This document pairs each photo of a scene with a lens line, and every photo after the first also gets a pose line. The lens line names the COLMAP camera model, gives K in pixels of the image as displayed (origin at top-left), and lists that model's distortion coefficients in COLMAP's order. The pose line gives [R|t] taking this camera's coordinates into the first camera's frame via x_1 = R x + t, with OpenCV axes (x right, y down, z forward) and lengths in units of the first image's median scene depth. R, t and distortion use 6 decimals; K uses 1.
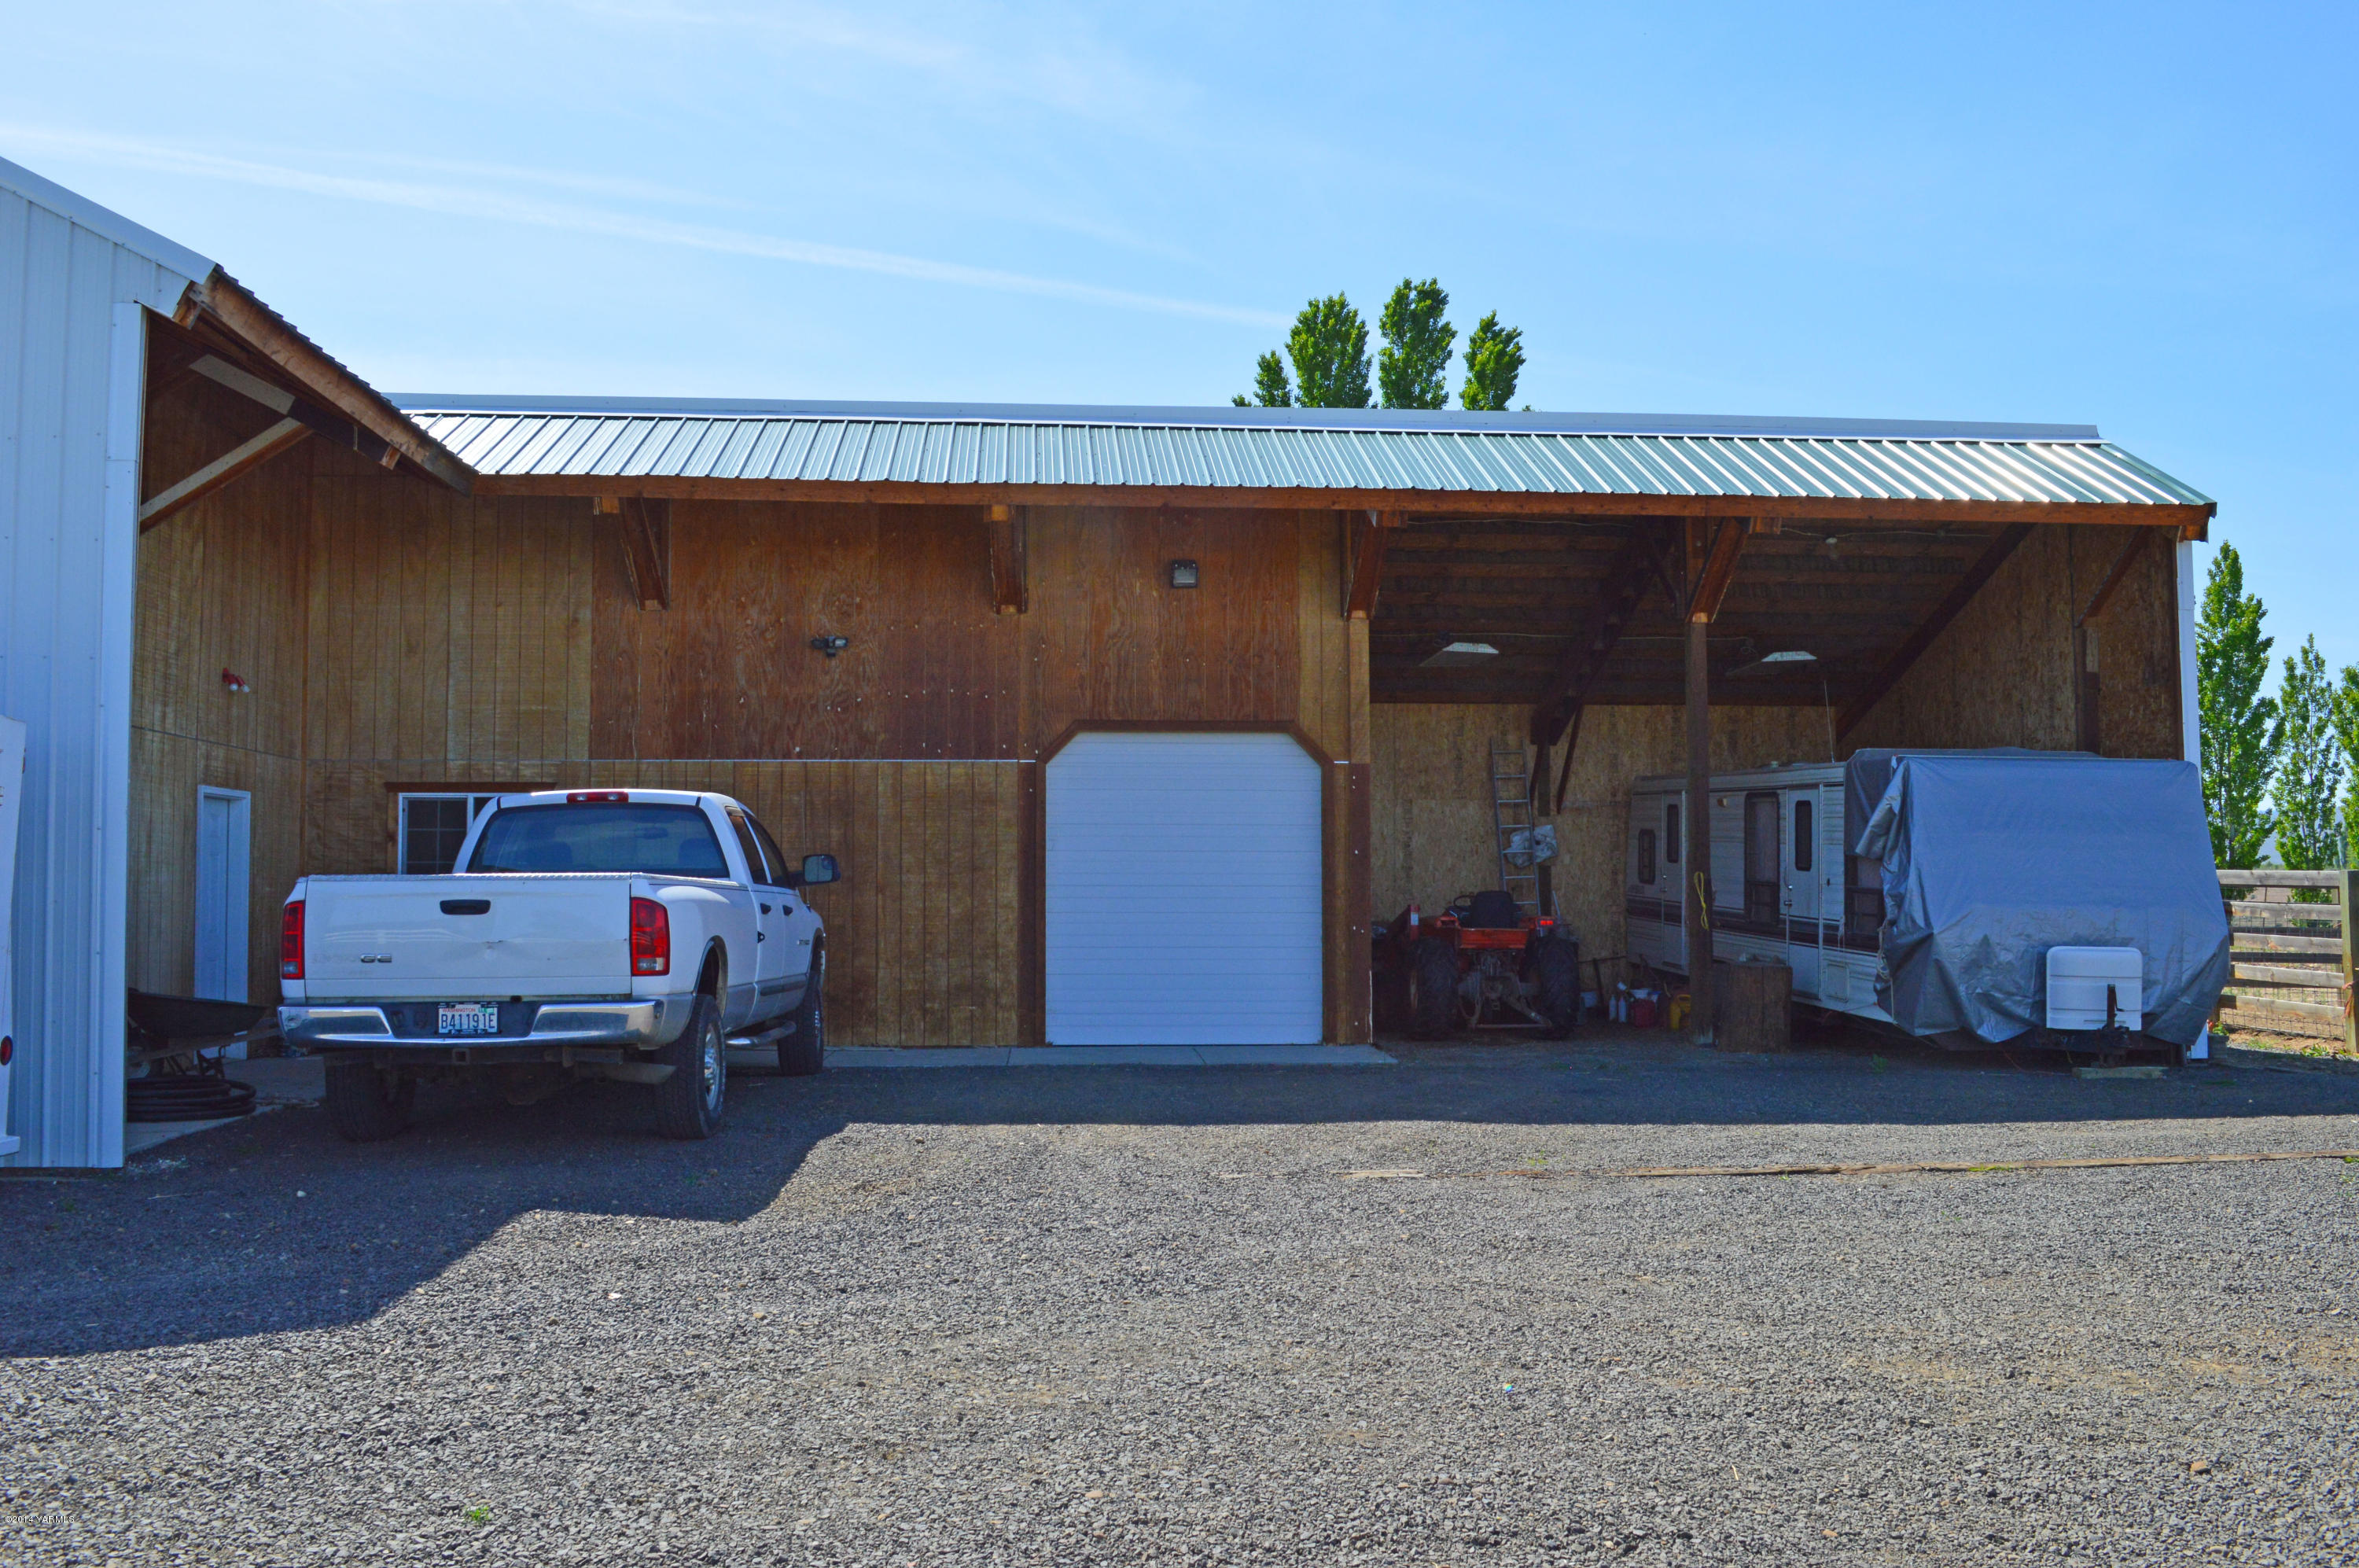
lens RADIAL K [[2169.6, 0, 1179.5], [0, 2169.6, 784.0], [0, 0, 1]] dist [-0.084401, -0.003637]
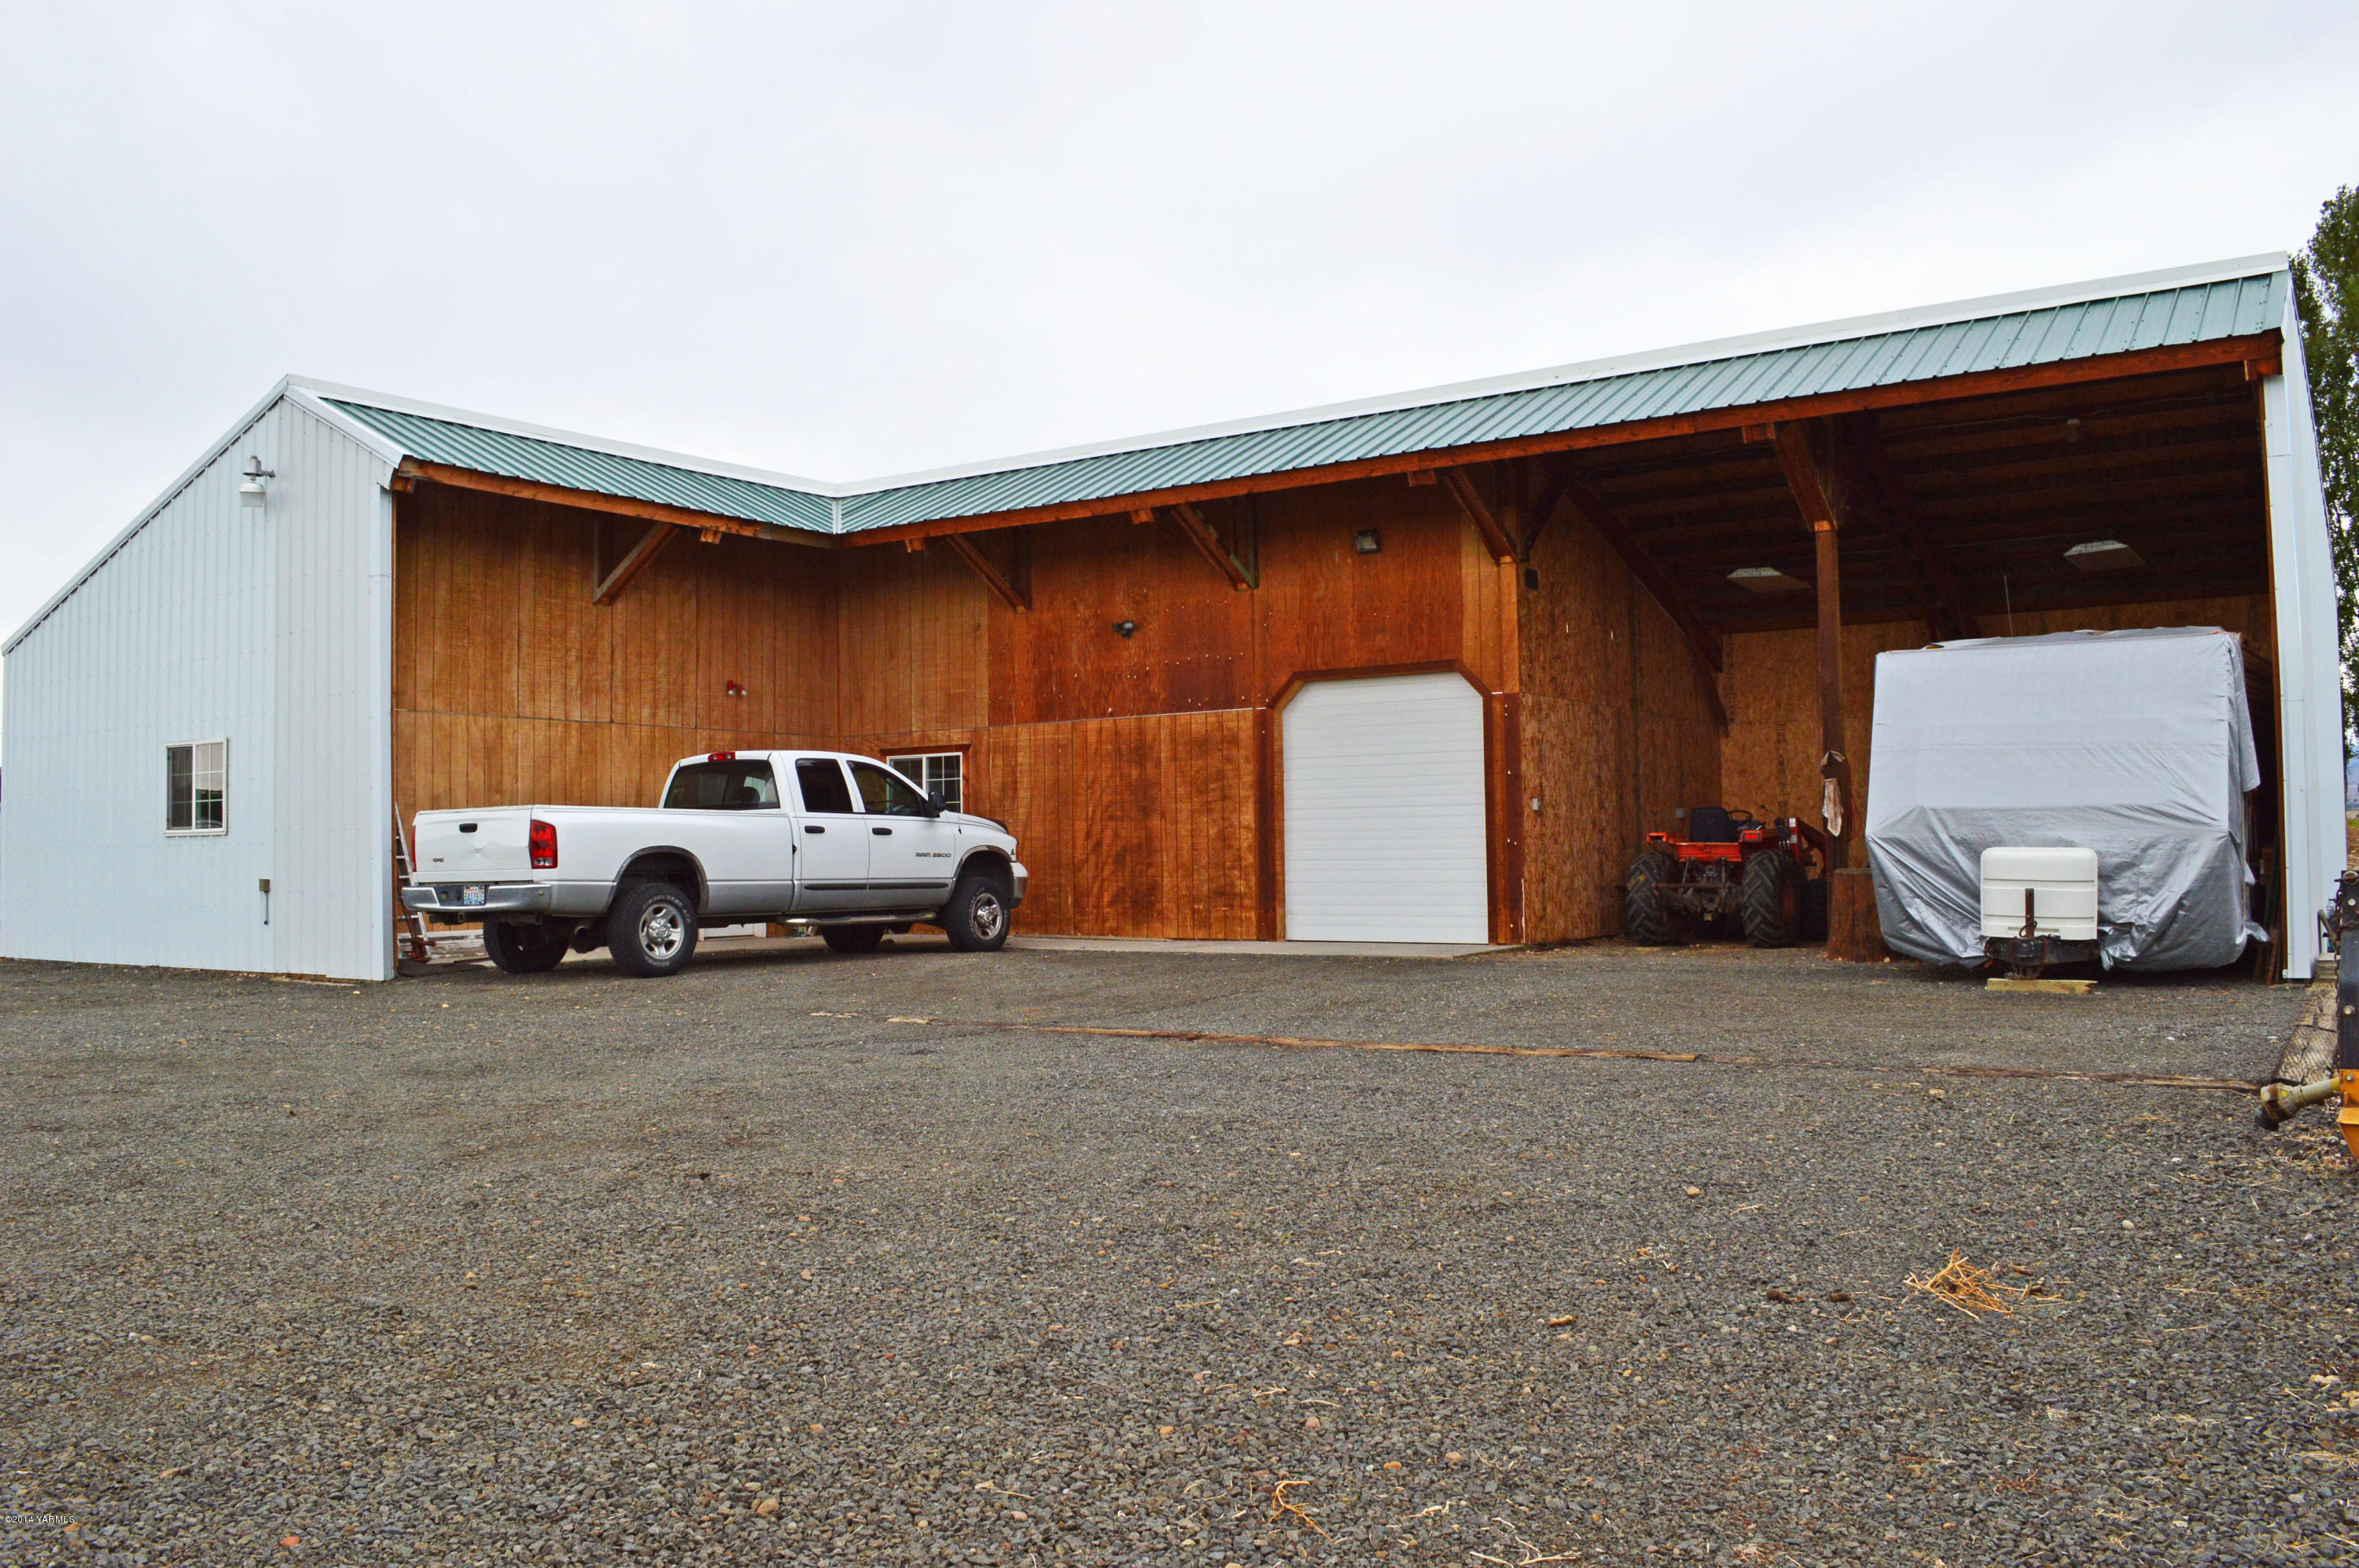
lens RADIAL K [[2052.1, 0, 1179.5], [0, 2052.1, 784.0], [0, 0, 1]] dist [-0.085980, 0.002794]
pose [[0.745729, -0.032893, -0.665436, 0.674876], [0.049562, 0.998752, 0.006174, 0.022973], [0.664403, -0.037584, 0.746429, 0.101263]]
